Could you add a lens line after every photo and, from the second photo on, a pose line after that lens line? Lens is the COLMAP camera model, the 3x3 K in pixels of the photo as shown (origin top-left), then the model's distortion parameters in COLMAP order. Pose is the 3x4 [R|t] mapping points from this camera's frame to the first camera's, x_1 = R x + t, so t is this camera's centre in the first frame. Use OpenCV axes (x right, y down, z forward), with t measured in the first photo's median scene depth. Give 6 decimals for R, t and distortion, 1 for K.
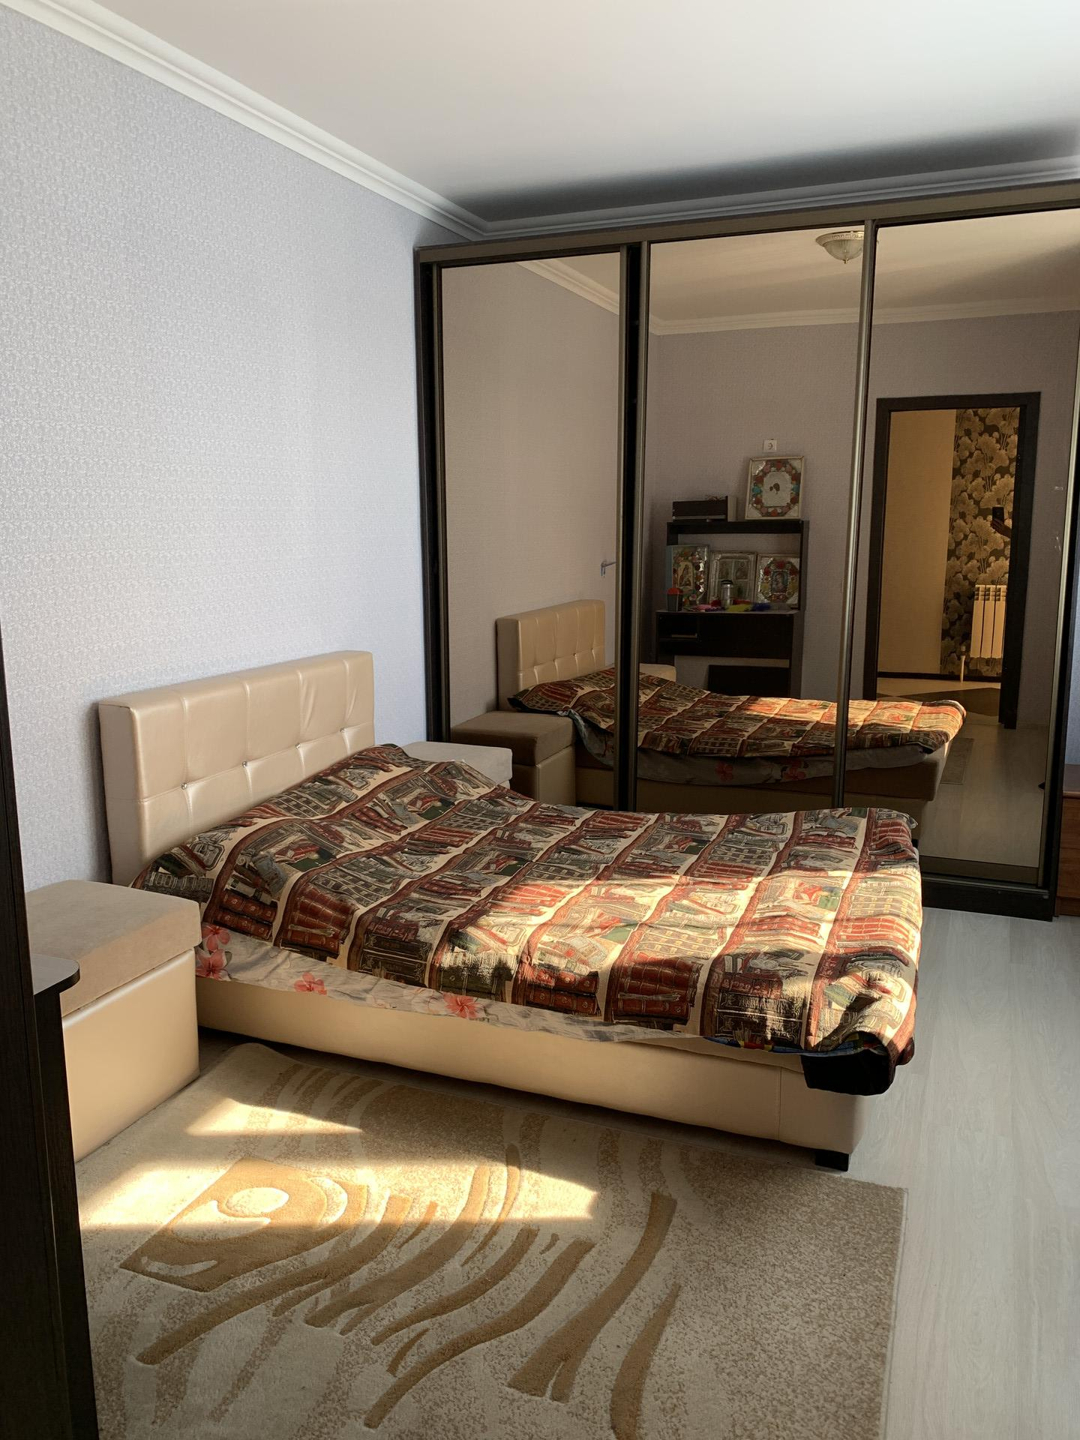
lens RADIAL K [[1091.4, 0, 533.9], [0, 1091.4, 722.1], [0, 0, 1]] dist [0.102355, -0.303081]
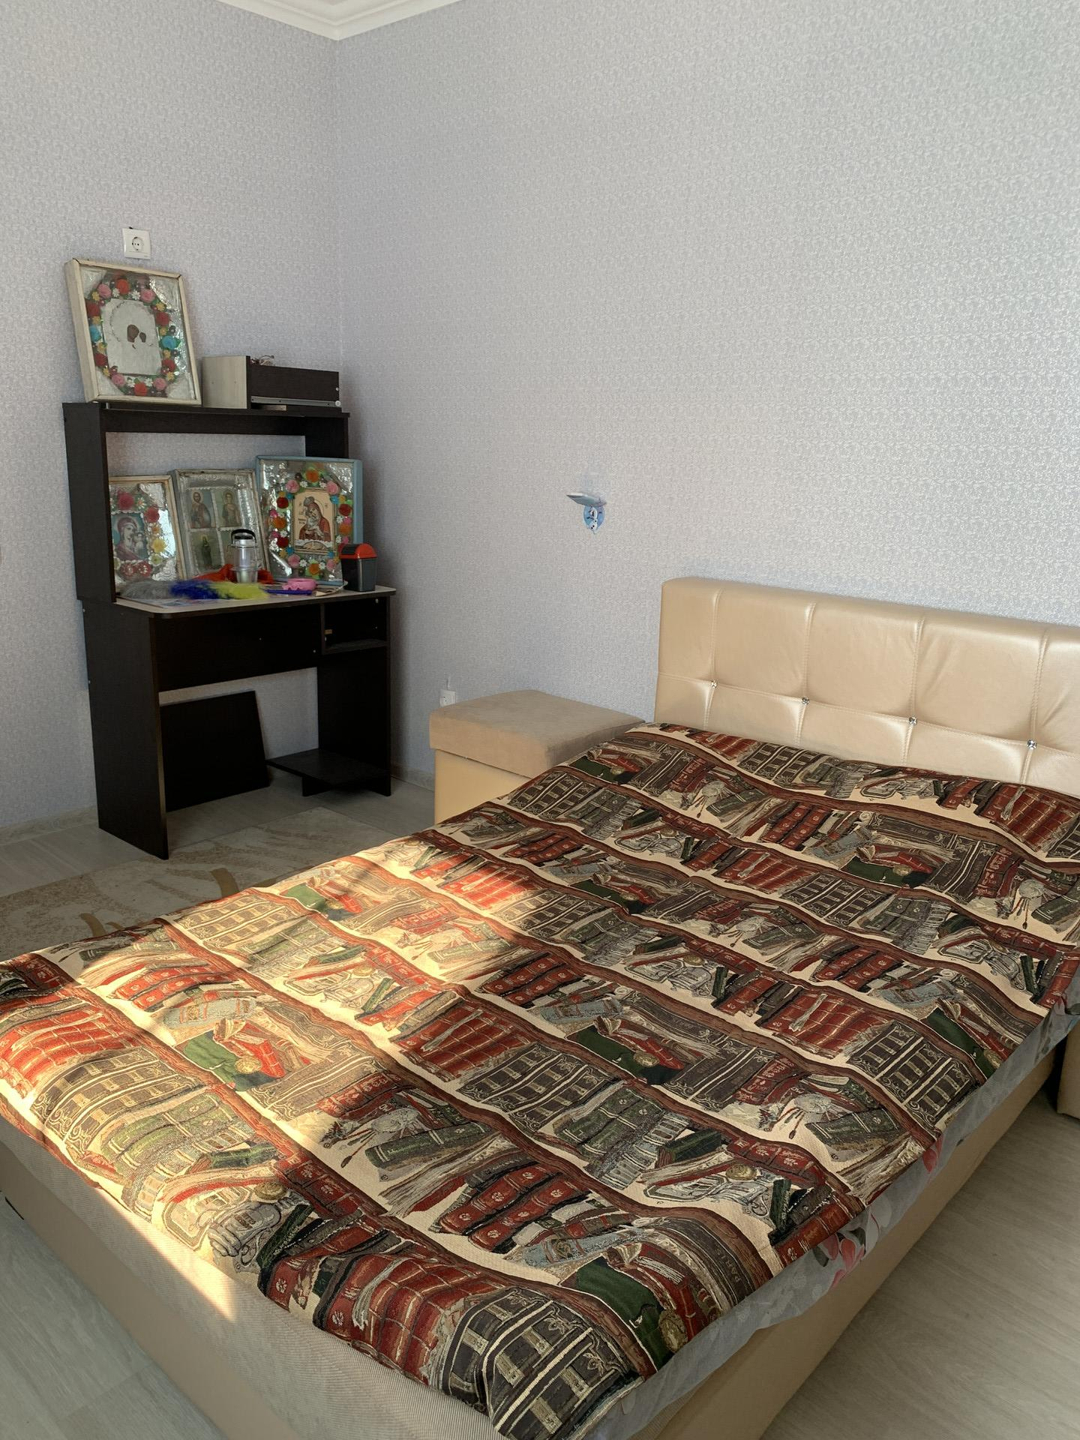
lens RADIAL K [[1091.4, 0, 533.9], [0, 1091.4, 722.1], [0, 0, 1]] dist [0.102355, -0.303081]
pose [[-0.351113, 0.237107, -0.905815, 0.604024], [-0.201343, 0.925656, 0.320346, -0.182331], [0.914429, 0.294857, -0.277270, 1.122478]]
